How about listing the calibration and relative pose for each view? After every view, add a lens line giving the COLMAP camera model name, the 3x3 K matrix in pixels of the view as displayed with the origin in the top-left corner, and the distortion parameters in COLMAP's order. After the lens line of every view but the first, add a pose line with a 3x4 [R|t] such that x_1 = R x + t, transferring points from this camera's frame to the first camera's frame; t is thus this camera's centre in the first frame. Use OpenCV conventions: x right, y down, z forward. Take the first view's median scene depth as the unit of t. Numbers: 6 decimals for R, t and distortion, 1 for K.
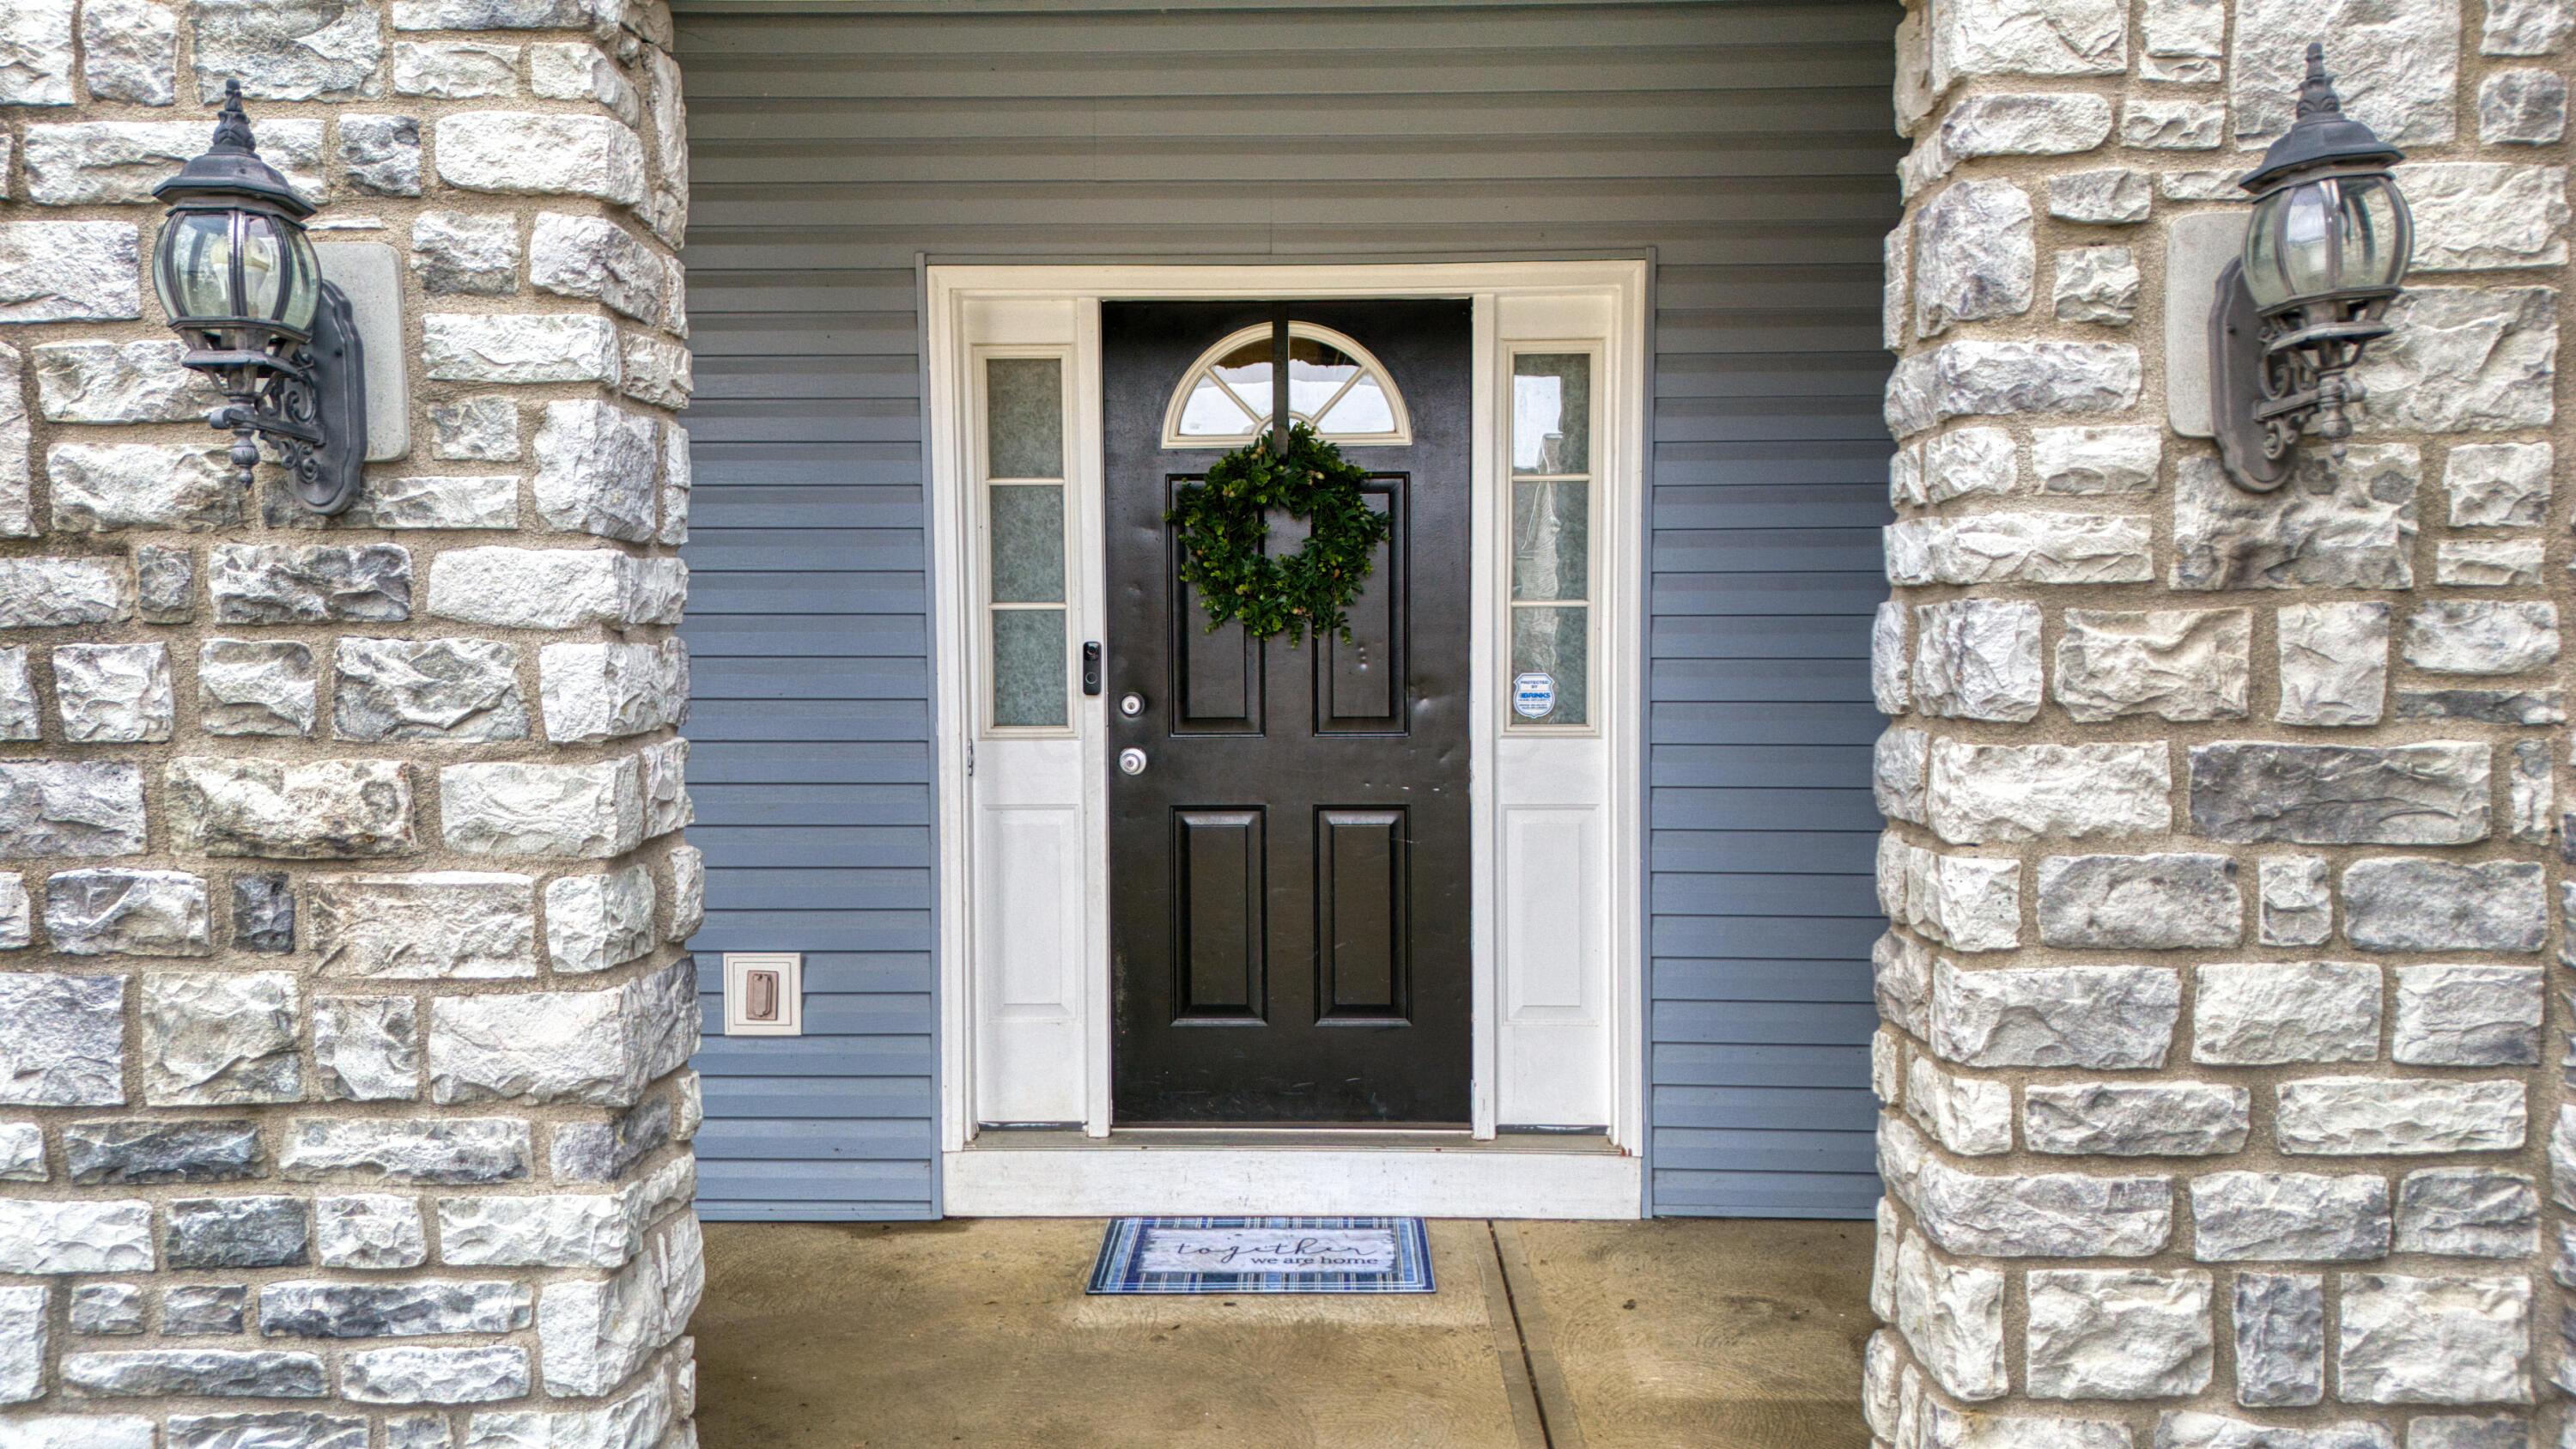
lens RADIAL K [[1819.8, 0, 1302.4], [0, 1819.8, 731.8], [0, 0, 1]] dist [0.048636, -0.039948]
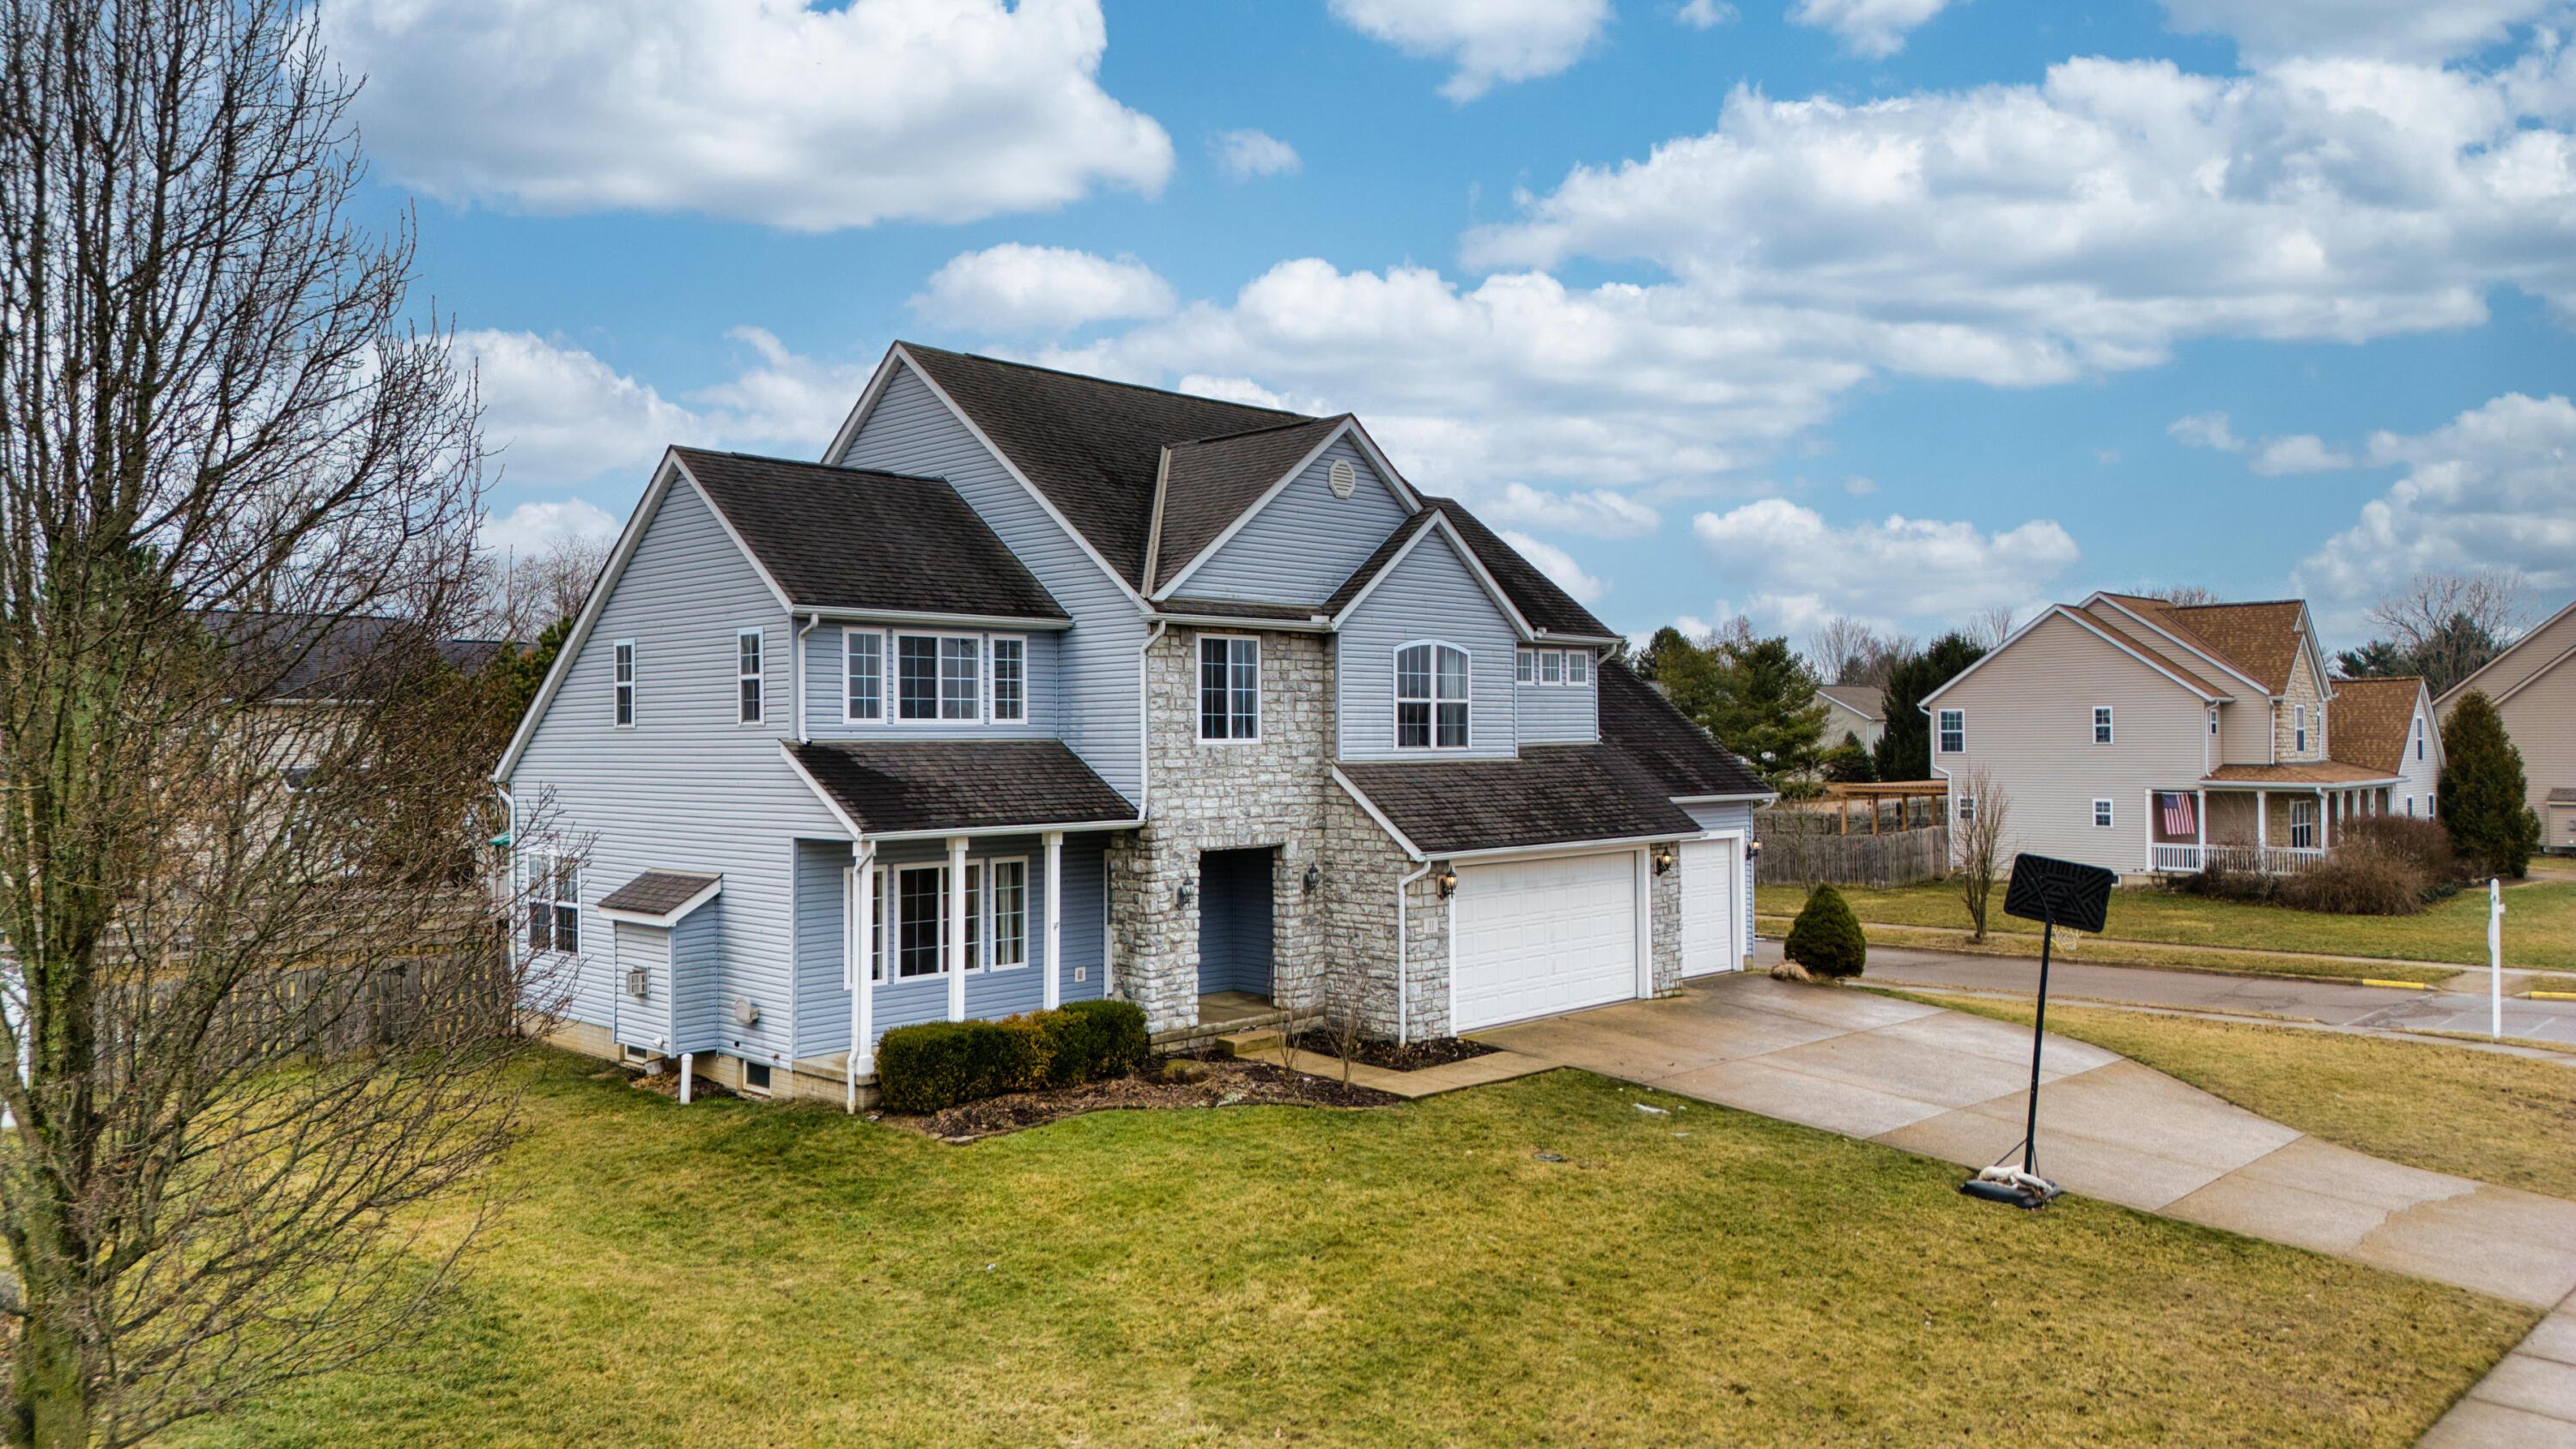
lens RADIAL K [[1819.8, 0, 1289.3], [0, 1819.8, 712.5], [0, 0, 1]] dist [0.048636, -0.039948]
pose [[0.677665, 0.006120, 0.735345, -7.525114], [0.046128, 0.997642, -0.050813, -0.659688], [-0.733923, 0.068355, 0.675785, -6.343446]]
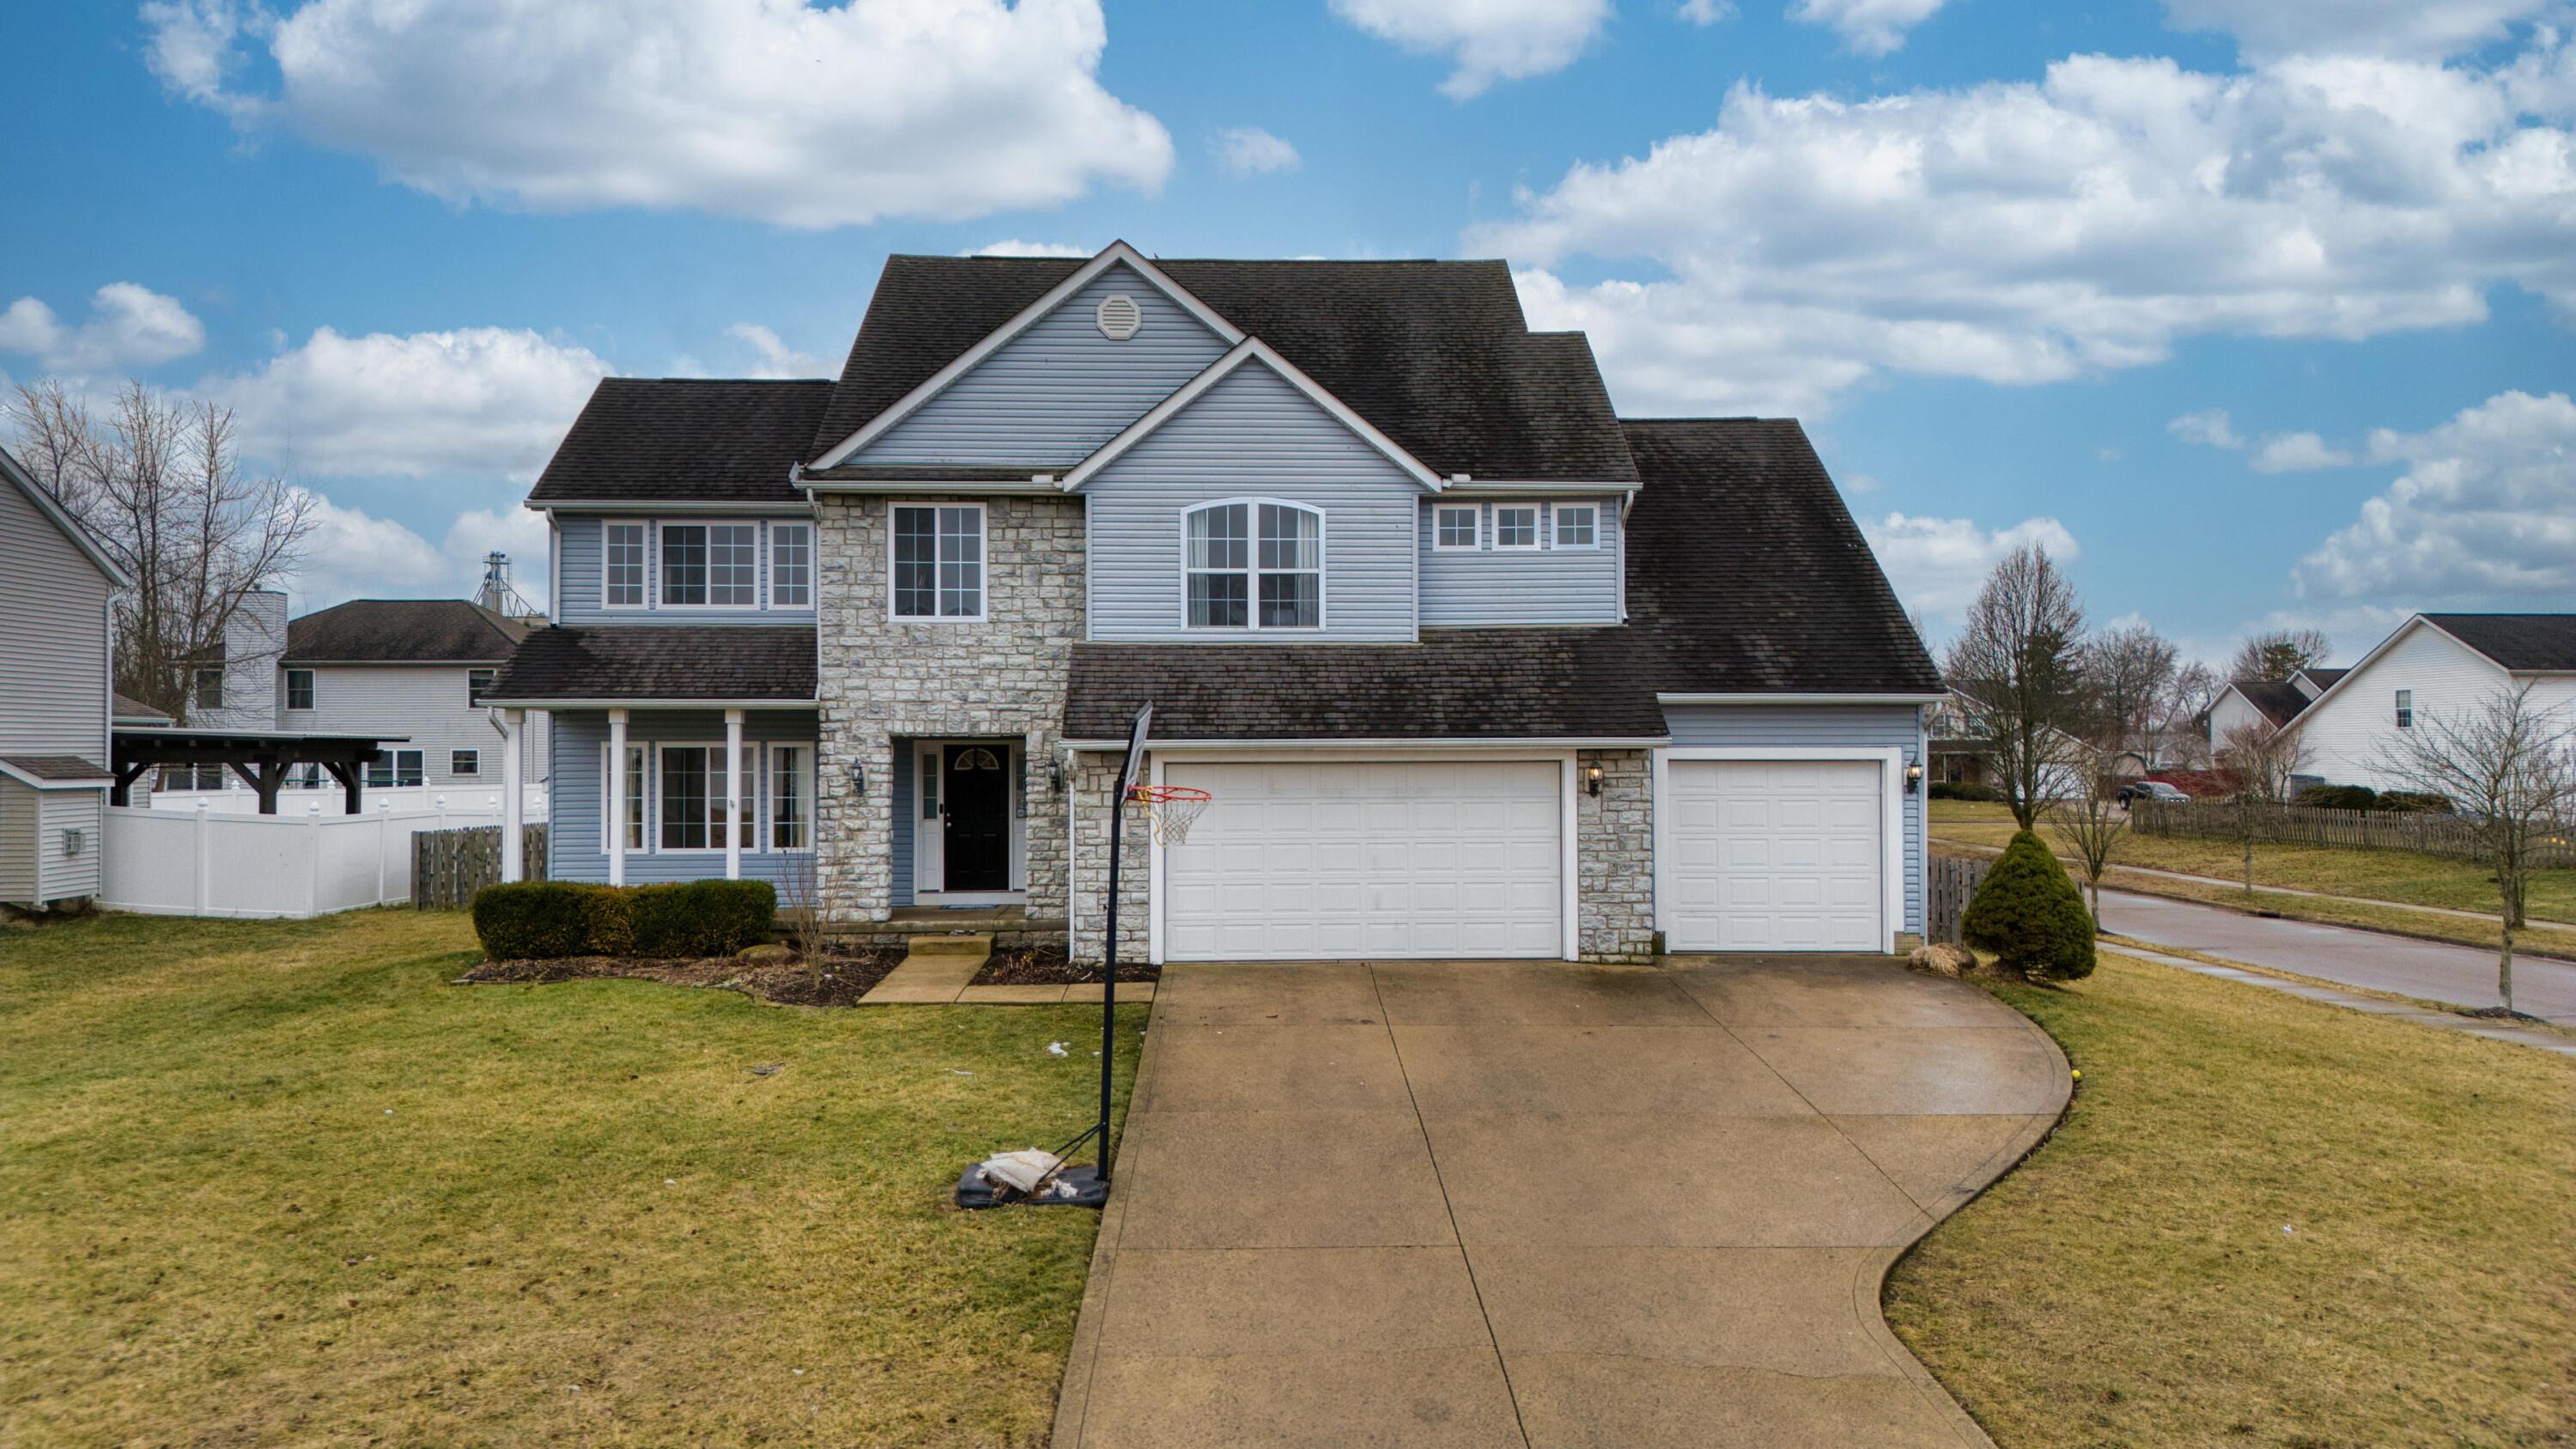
lens RADIAL K [[1819.8, 0, 1297.9], [0, 1819.8, 730.6], [0, 0, 1]] dist [0.048636, -0.039948]
pose [[0.998466, 0.000400, 0.055373, 1.240507], [0.003185, 0.997904, -0.064636, 0.171256], [-0.055282, 0.064713, 0.996371, -8.665701]]
